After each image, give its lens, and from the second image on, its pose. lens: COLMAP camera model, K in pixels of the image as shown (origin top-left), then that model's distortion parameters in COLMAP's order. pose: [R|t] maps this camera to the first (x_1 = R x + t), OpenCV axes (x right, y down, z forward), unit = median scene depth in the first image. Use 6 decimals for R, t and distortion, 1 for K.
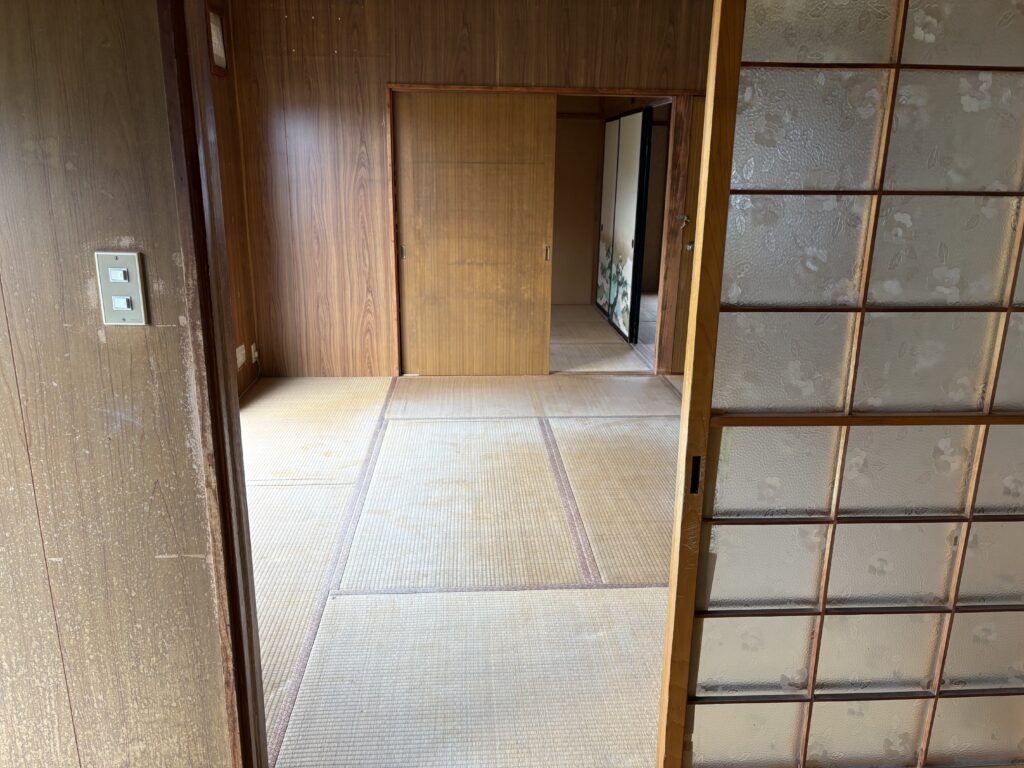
lens RADIAL K [[720.1, 0, 510.9], [0, 720.1, 356.4], [0, 0, 1]] dist [0.002437, 0.001132]
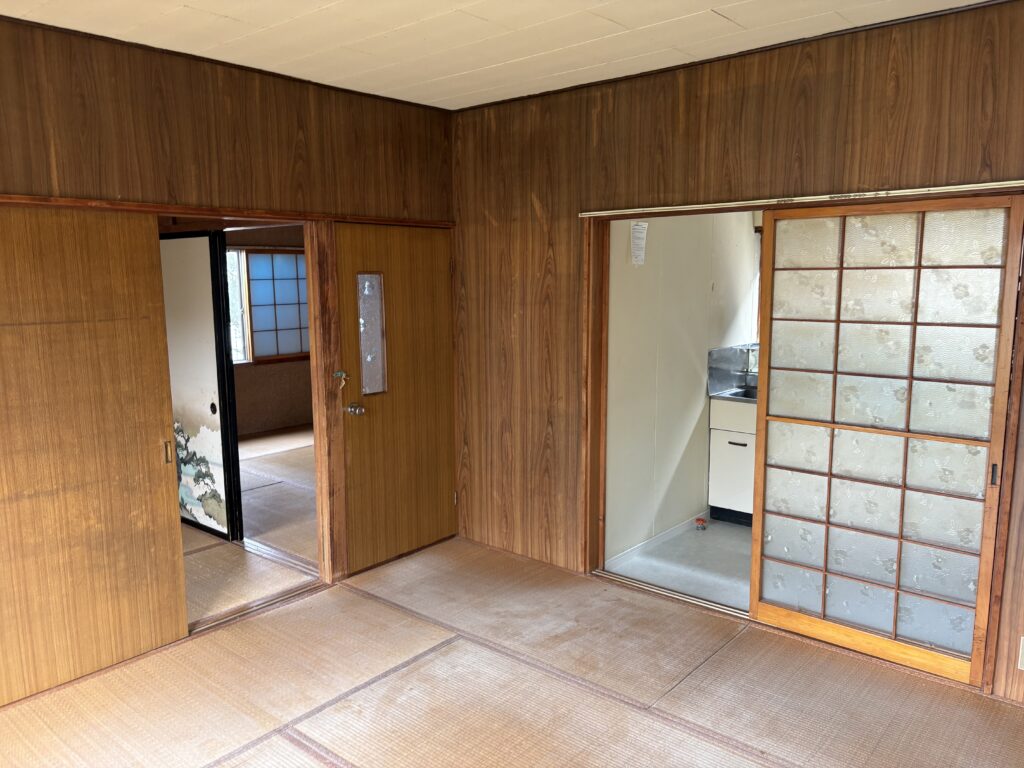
lens RADIAL K [[756.2, 0, 465.0], [0, 756.2, 386.4], [0, 0, 1]] dist [0.062046, 0.000058]
pose [[0.724220, -0.126191, 0.677924, -0.216292], [0.201716, 0.978879, -0.033279, -0.126700], [-0.659406, 0.160849, 0.734378, 0.319379]]
